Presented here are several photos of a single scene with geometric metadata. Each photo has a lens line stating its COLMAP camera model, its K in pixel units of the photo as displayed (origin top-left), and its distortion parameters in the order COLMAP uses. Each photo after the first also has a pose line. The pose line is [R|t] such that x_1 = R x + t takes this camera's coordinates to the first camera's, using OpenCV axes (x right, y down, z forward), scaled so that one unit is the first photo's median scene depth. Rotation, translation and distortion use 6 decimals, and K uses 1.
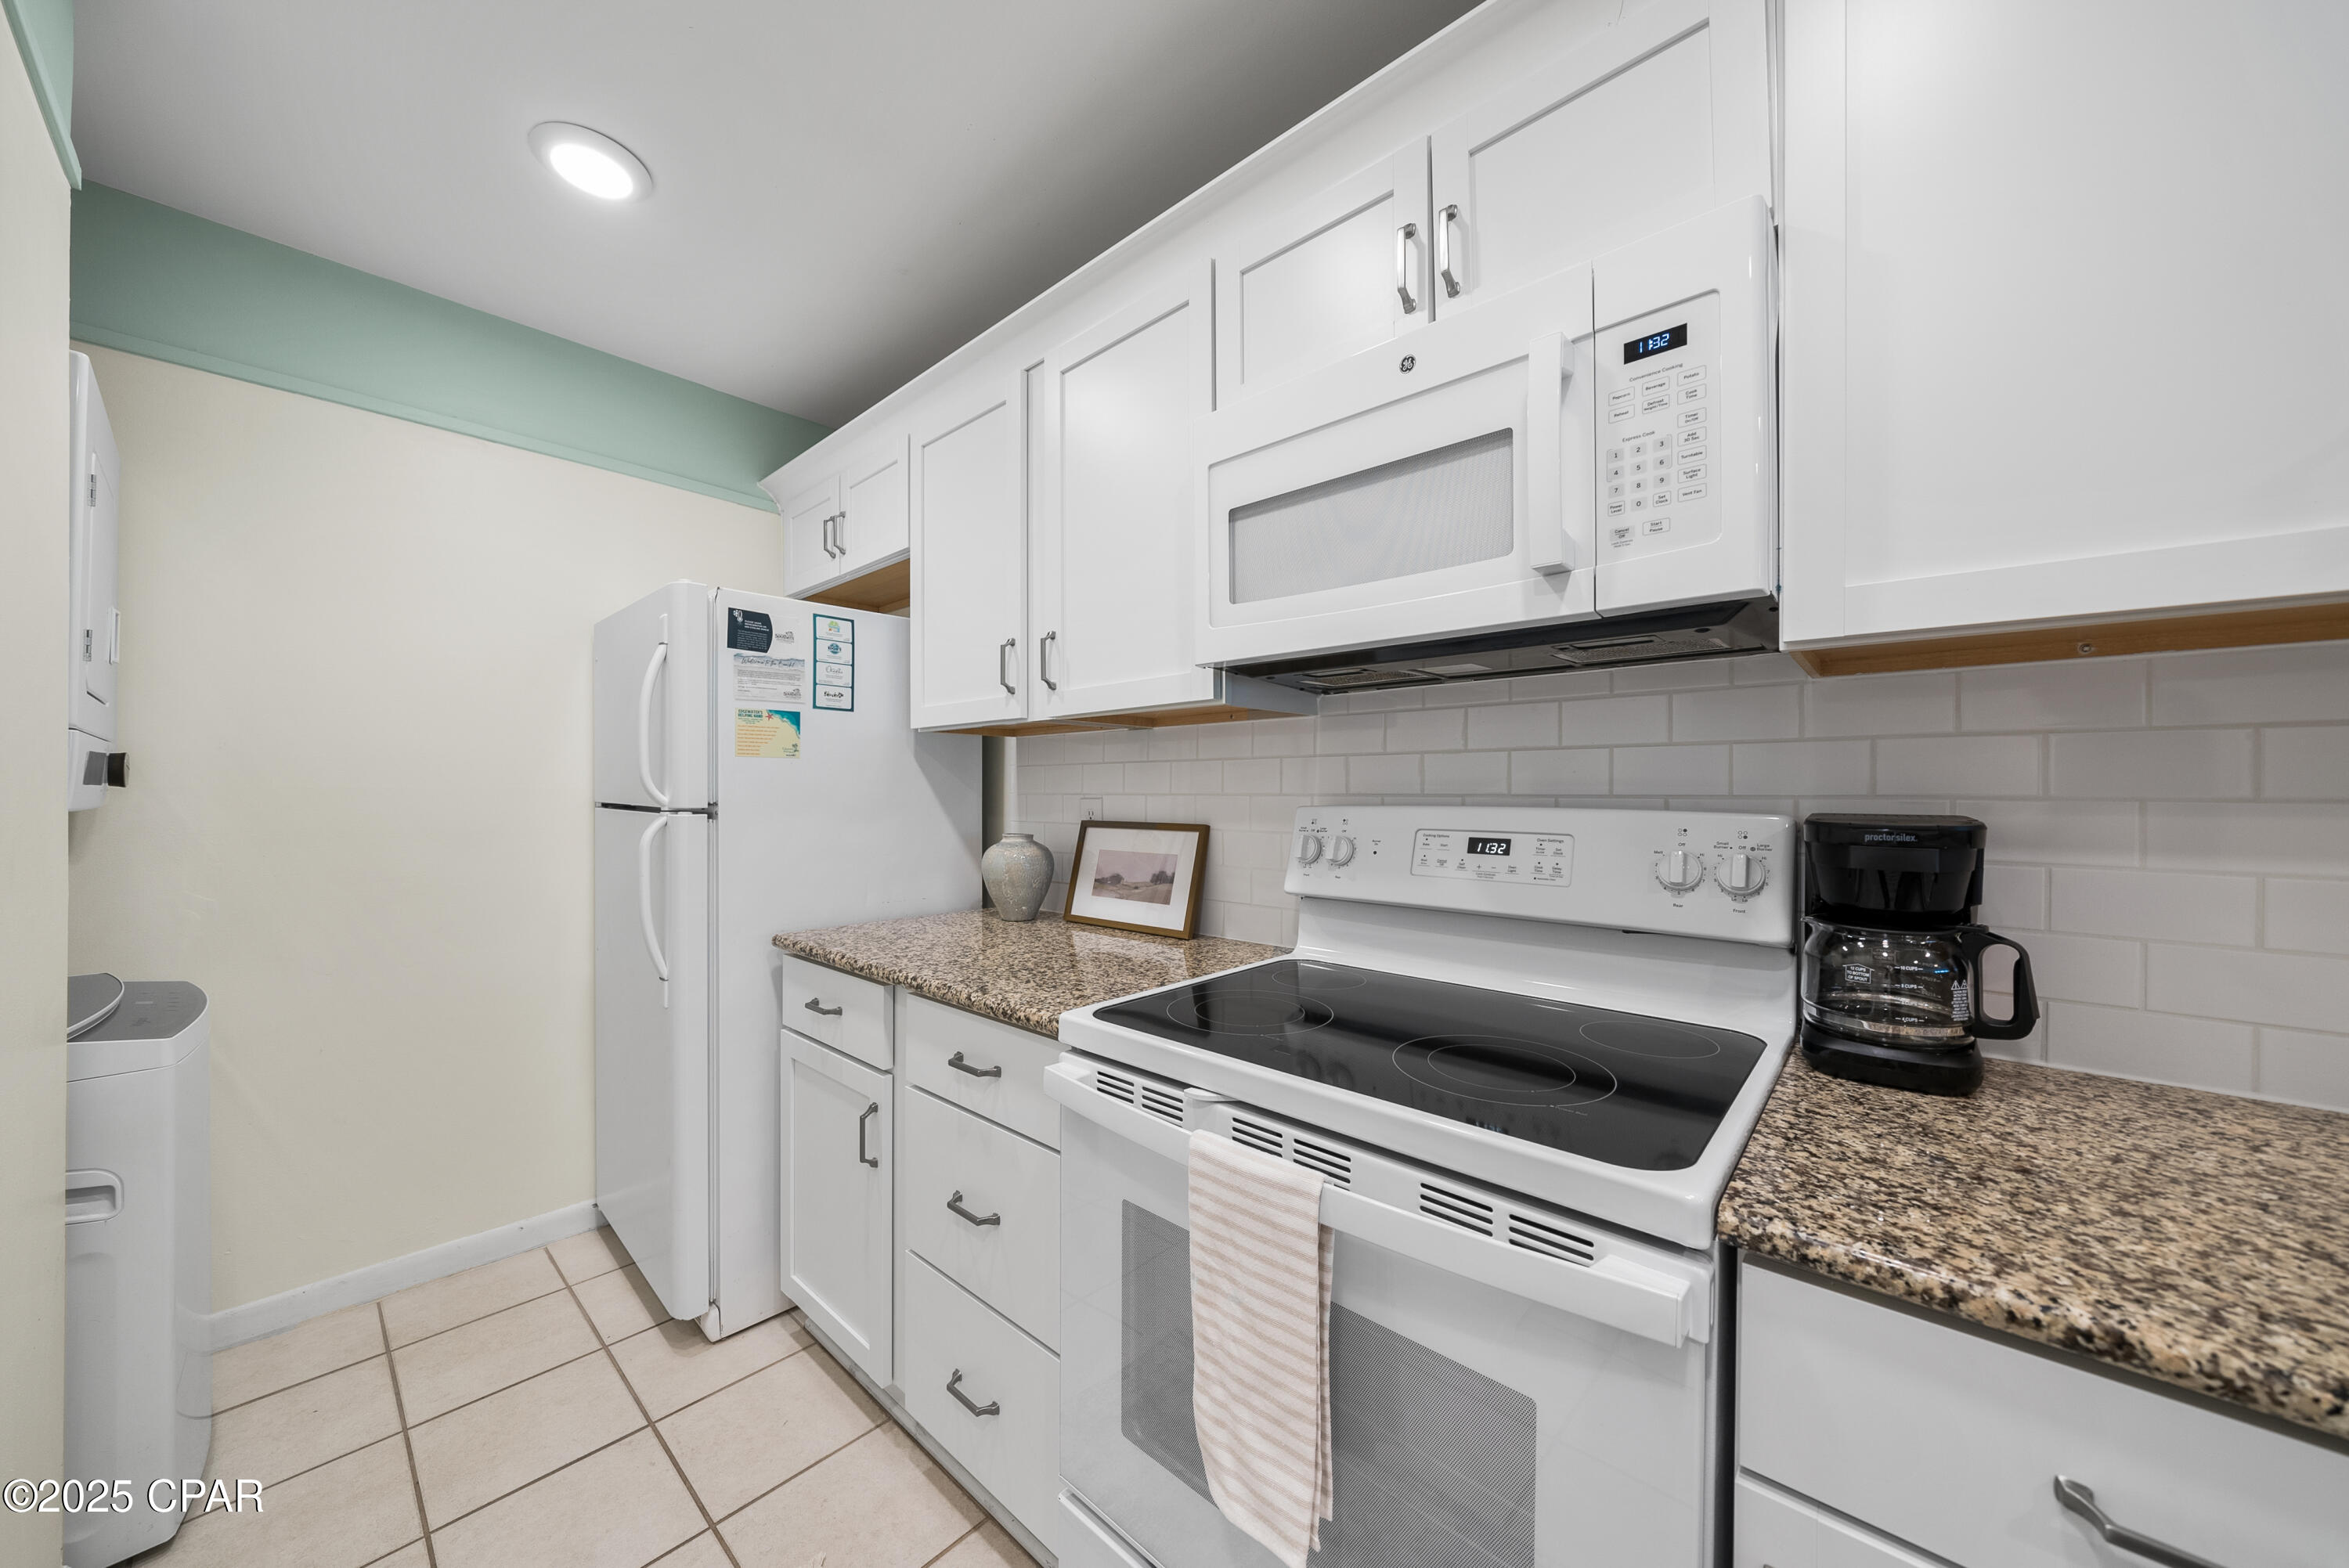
lens RADIAL K [[815.2, 0, 1184.2], [0, 815.2, 796.3], [0, 0, 1]] dist [0.000511, 0.000041]
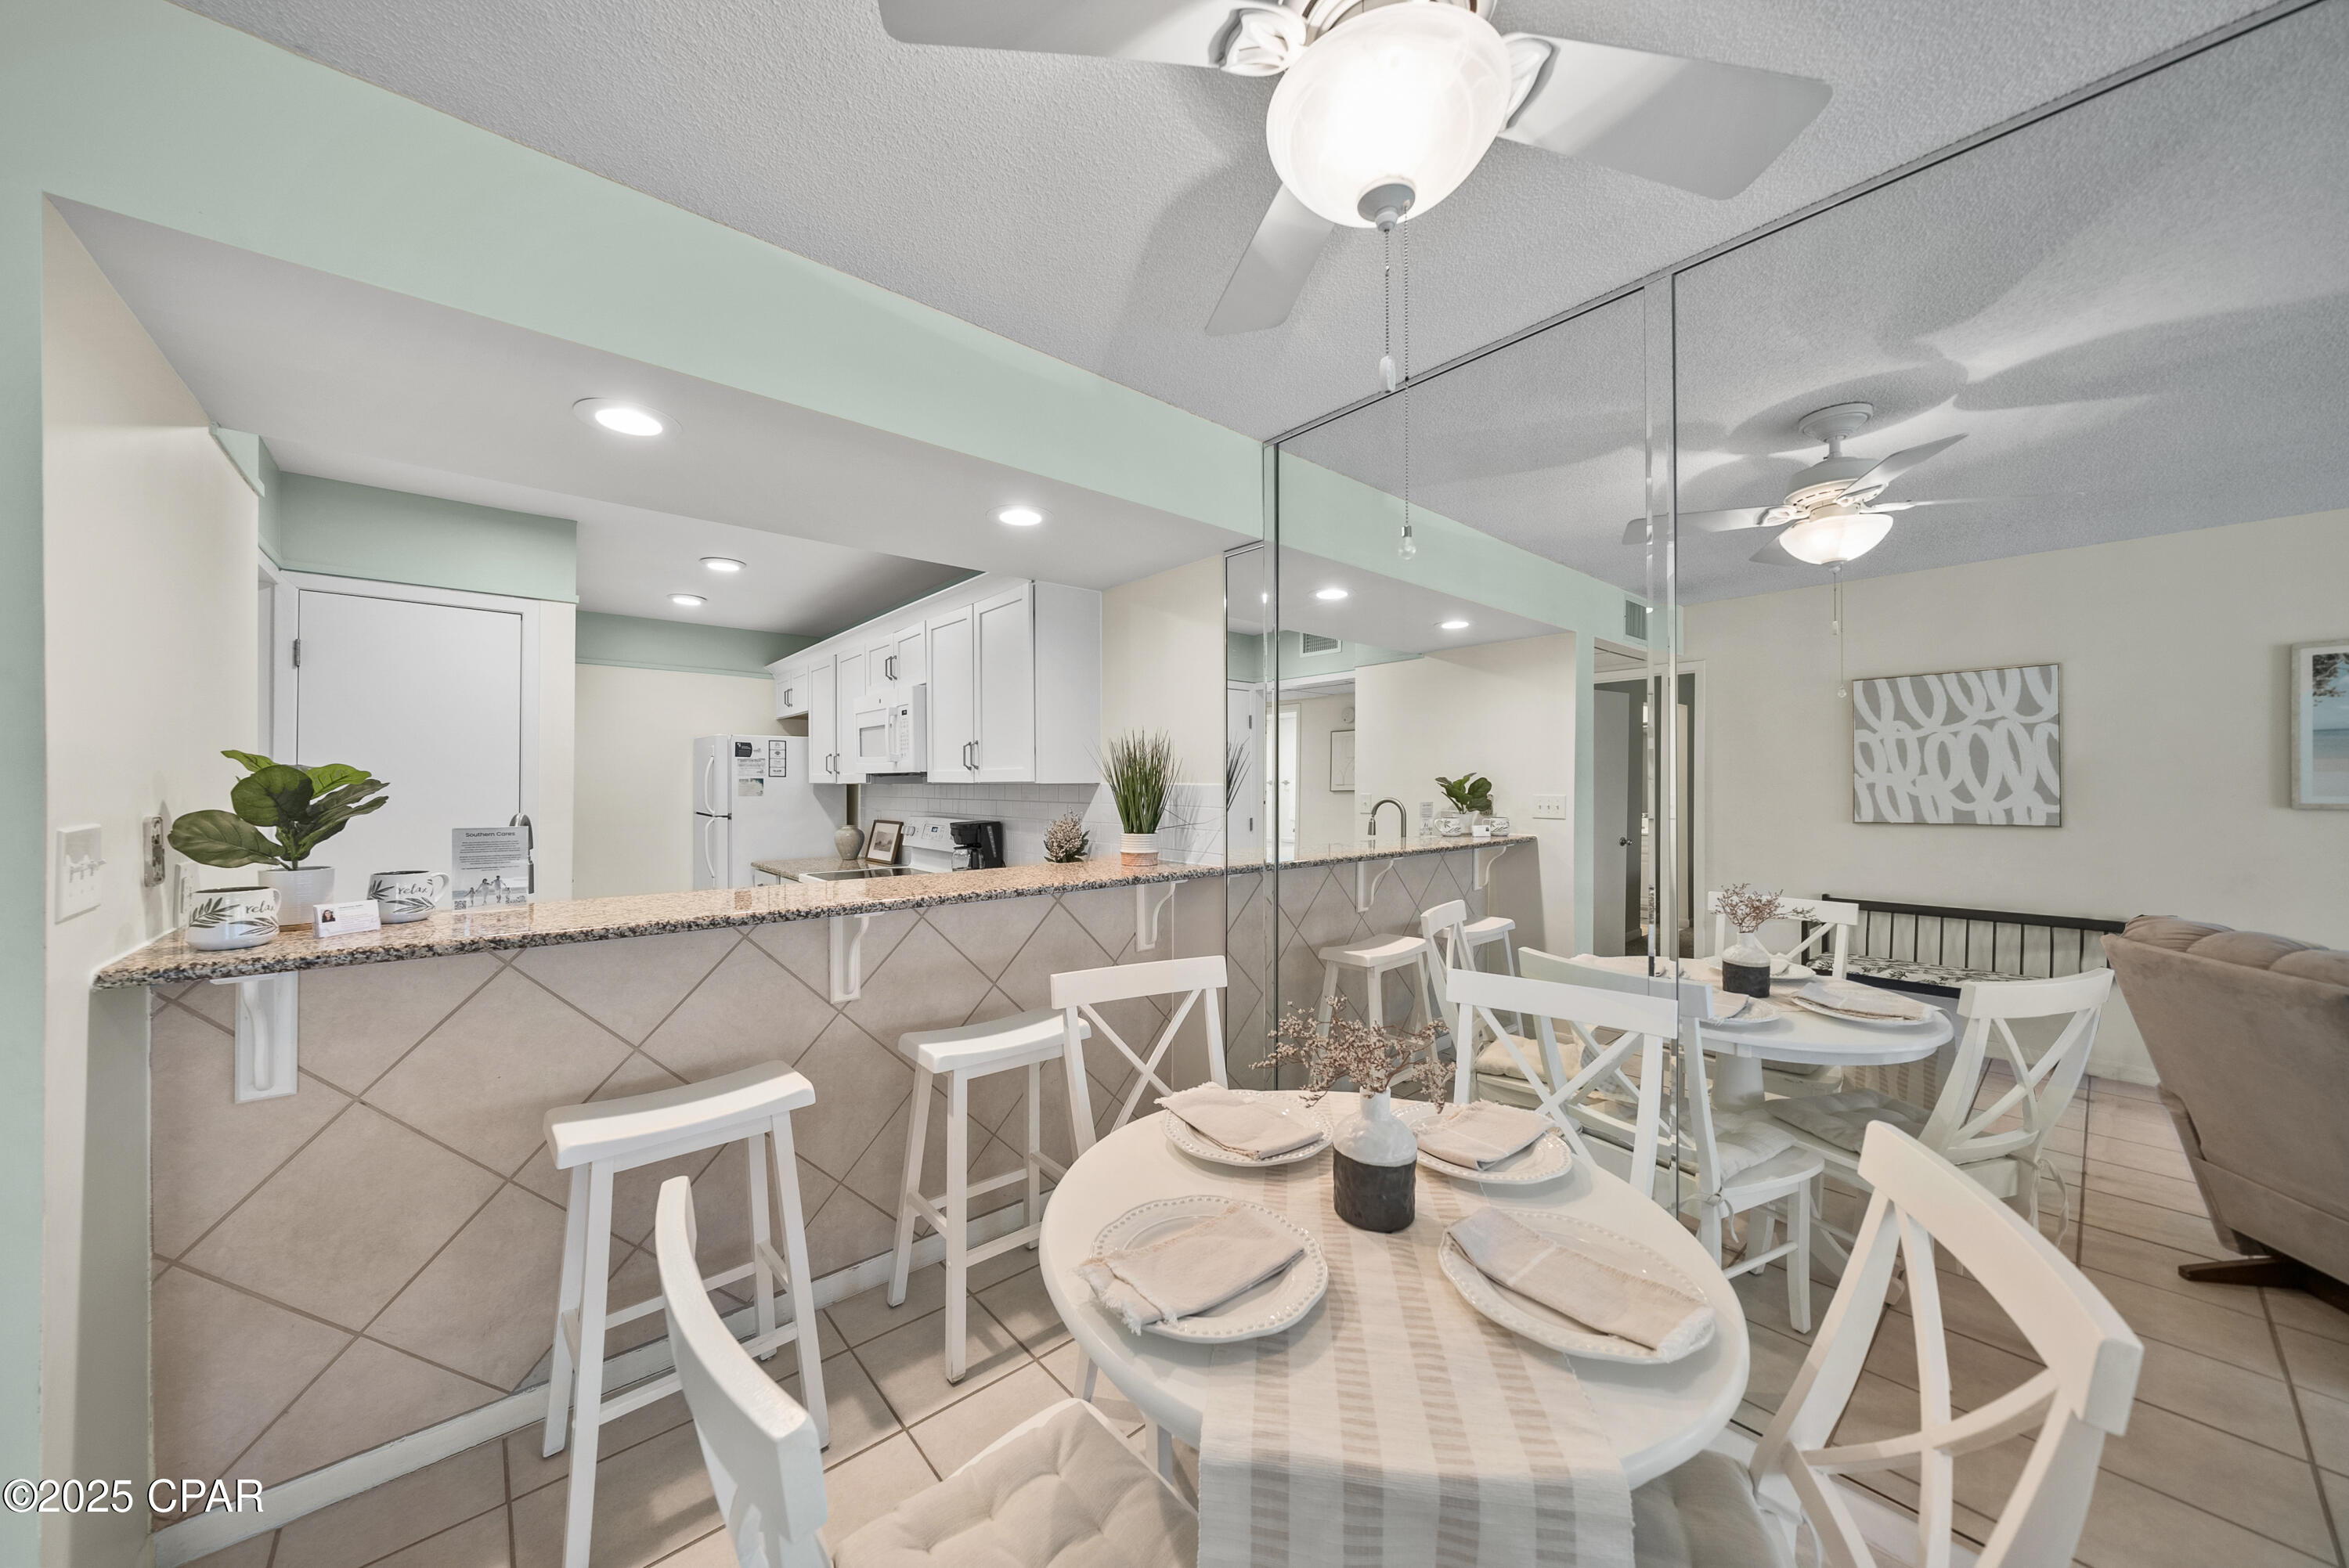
lens RADIAL K [[815.2, 0, 1166.8], [0, 815.2, 782.8], [0, 0, 1]] dist [0.000511, 0.000041]
pose [[0.989249, -0.007692, -0.146038, 1.190433], [0.007904, 0.999968, 0.000875, -0.080897], [0.146027, -0.002020, 0.989279, -1.400282]]
